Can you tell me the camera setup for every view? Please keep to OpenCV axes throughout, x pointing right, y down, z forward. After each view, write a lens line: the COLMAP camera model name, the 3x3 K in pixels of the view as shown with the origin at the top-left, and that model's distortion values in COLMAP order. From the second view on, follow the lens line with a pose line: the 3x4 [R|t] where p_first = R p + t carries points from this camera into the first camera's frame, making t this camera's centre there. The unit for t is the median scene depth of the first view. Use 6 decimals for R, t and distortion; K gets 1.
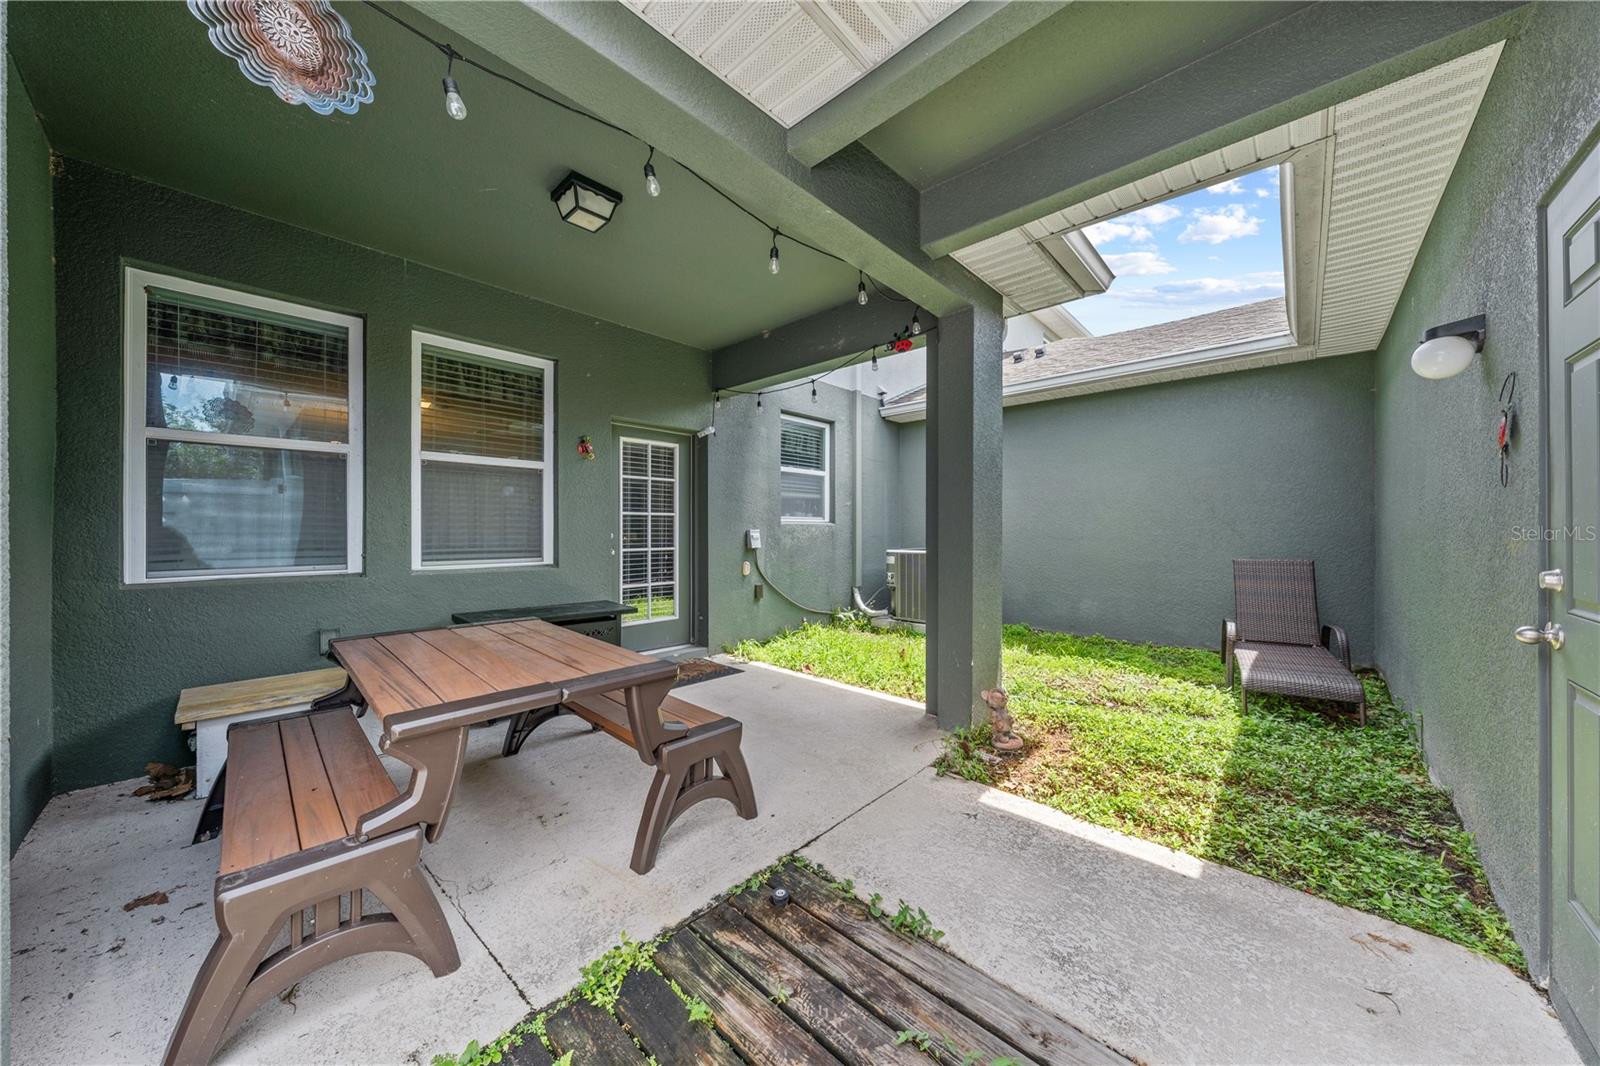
lens RADIAL K [[540.7, 0, 793.8], [0, 540.7, 525.3], [0, 0, 1]] dist [-0.005163, 0.000972]
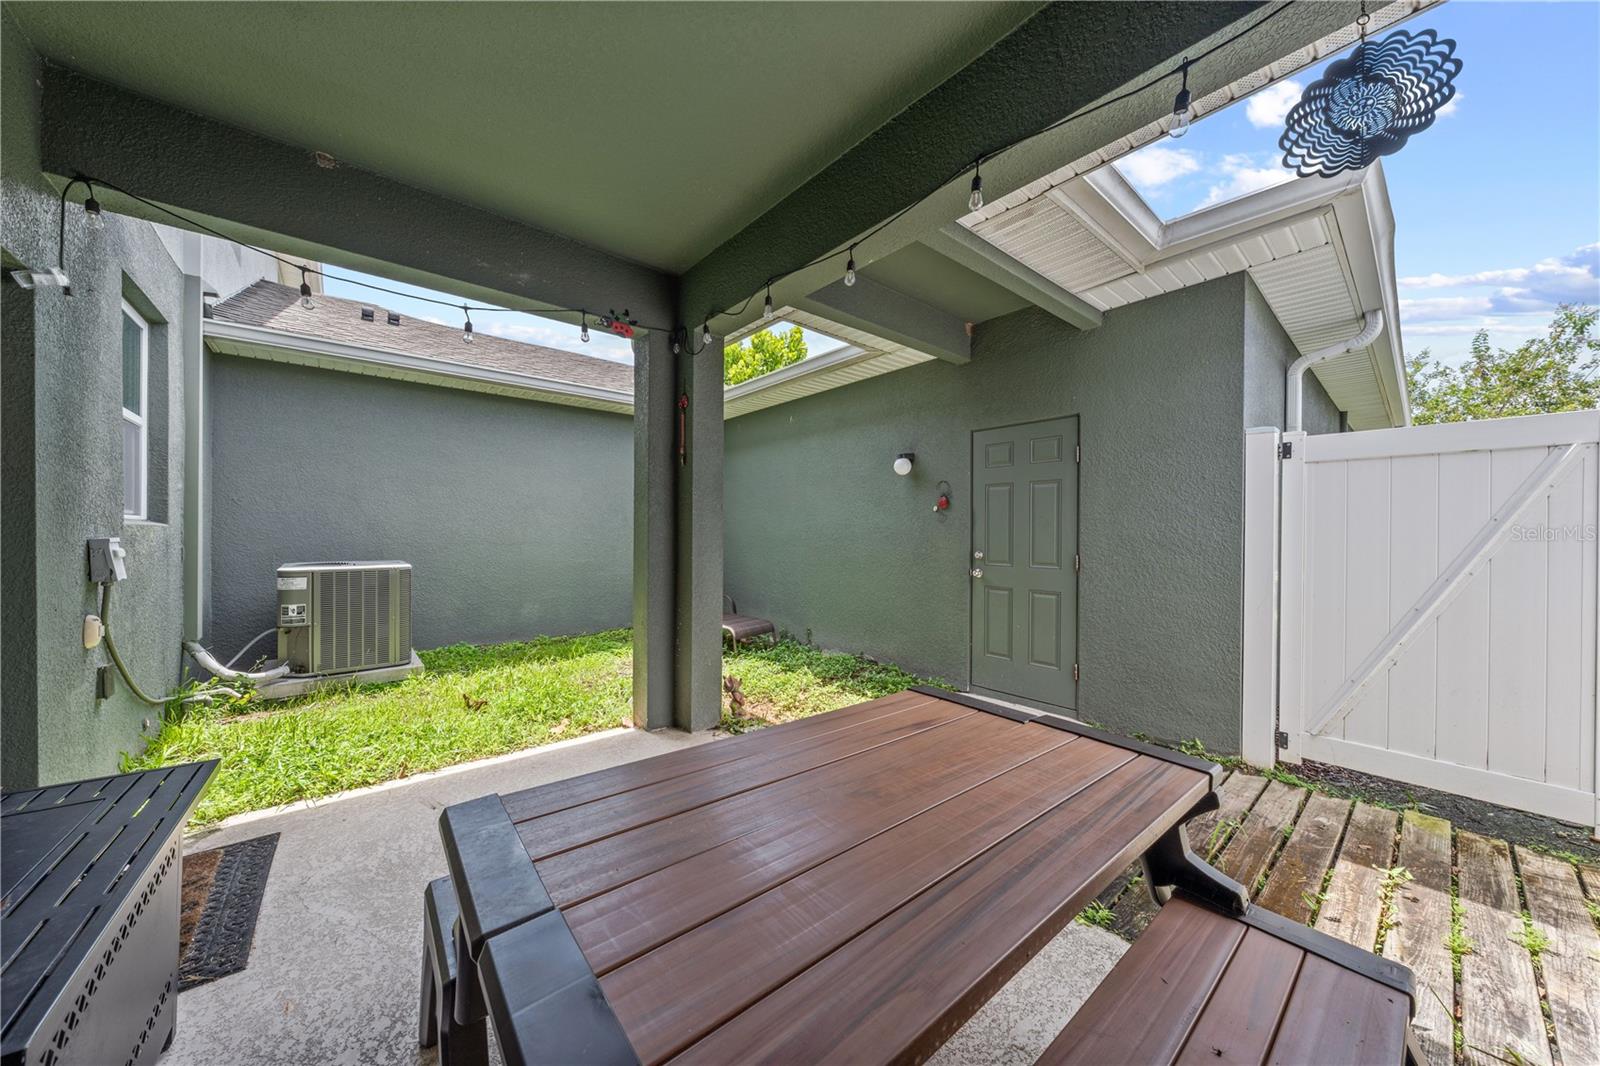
lens RADIAL K [[540.7, 0, 799.5], [0, 540.7, 532.9], [0, 0, 1]] dist [-0.005163, 0.000972]
pose [[0.102975, -0.004033, 0.994676, -0.471903], [-0.013108, 0.999899, 0.005412, -0.006754], [-0.994598, -0.013596, 0.102912, 0.450209]]
